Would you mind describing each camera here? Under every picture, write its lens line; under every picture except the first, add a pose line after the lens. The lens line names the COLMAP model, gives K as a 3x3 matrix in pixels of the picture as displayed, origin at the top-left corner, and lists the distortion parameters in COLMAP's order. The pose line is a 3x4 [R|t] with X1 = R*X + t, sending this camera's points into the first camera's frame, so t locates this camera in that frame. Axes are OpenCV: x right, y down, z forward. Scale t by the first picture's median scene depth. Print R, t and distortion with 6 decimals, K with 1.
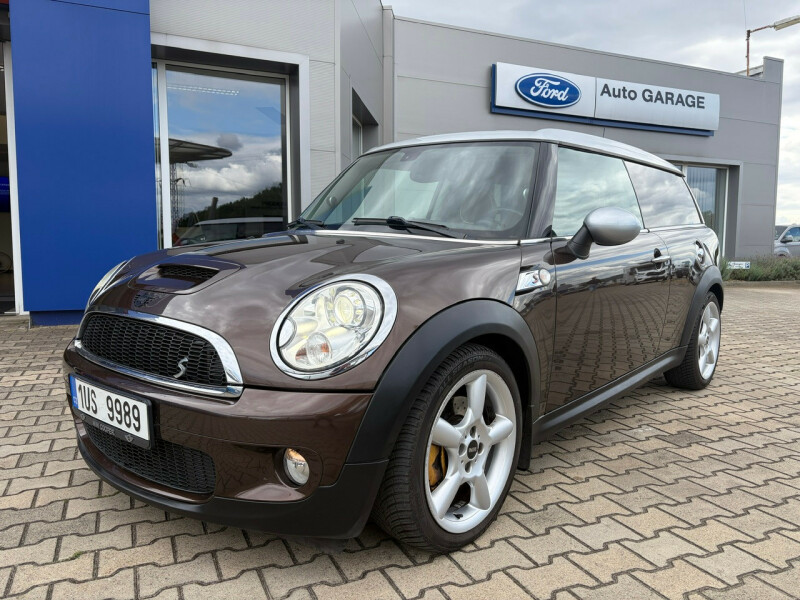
lens RADIAL K [[610.5, 0, 402.1], [0, 610.5, 301.7], [0, 0, 1]] dist [0.035572, -0.028024]
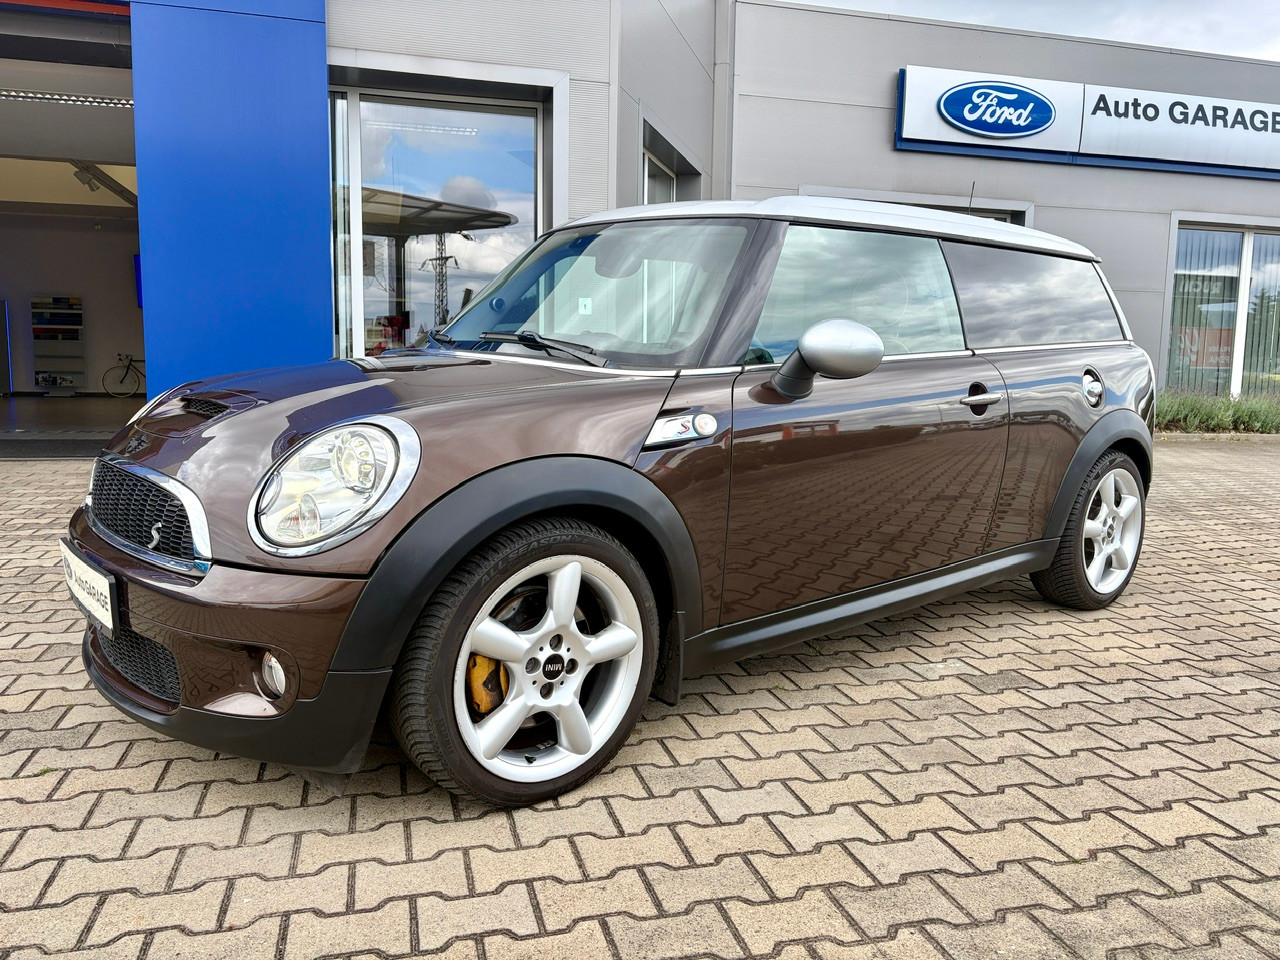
lens RADIAL K [[976.8, 0, 642.8], [0, 976.8, 479.3], [0, 0, 1]] dist [0.035572, -0.028024]
pose [[0.987437, 0.030612, -0.155019, 0.326232], [-0.026371, 0.999222, 0.029338, -0.009468], [0.155796, -0.024881, 0.987476, -0.078300]]
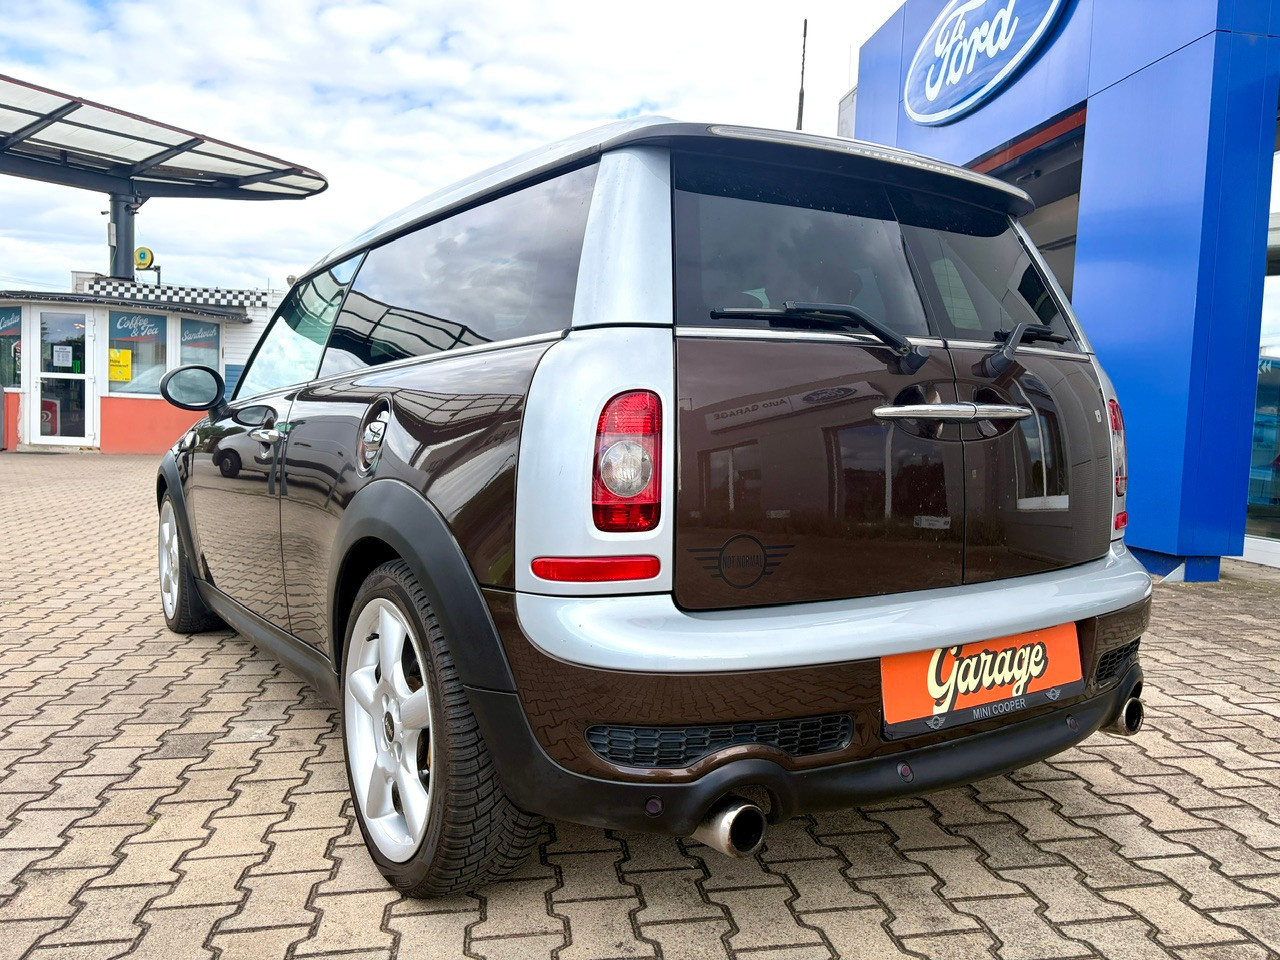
lens RADIAL K [[976.8, 0, 640.6], [0, 976.8, 477.9], [0, 0, 1]] dist [0.035572, -0.028024]
pose [[-0.275261, 0.055946, -0.959740, 1.627855], [-0.106259, 0.990418, 0.088210, -0.205801], [0.955479, 0.126262, -0.266679, 2.176979]]
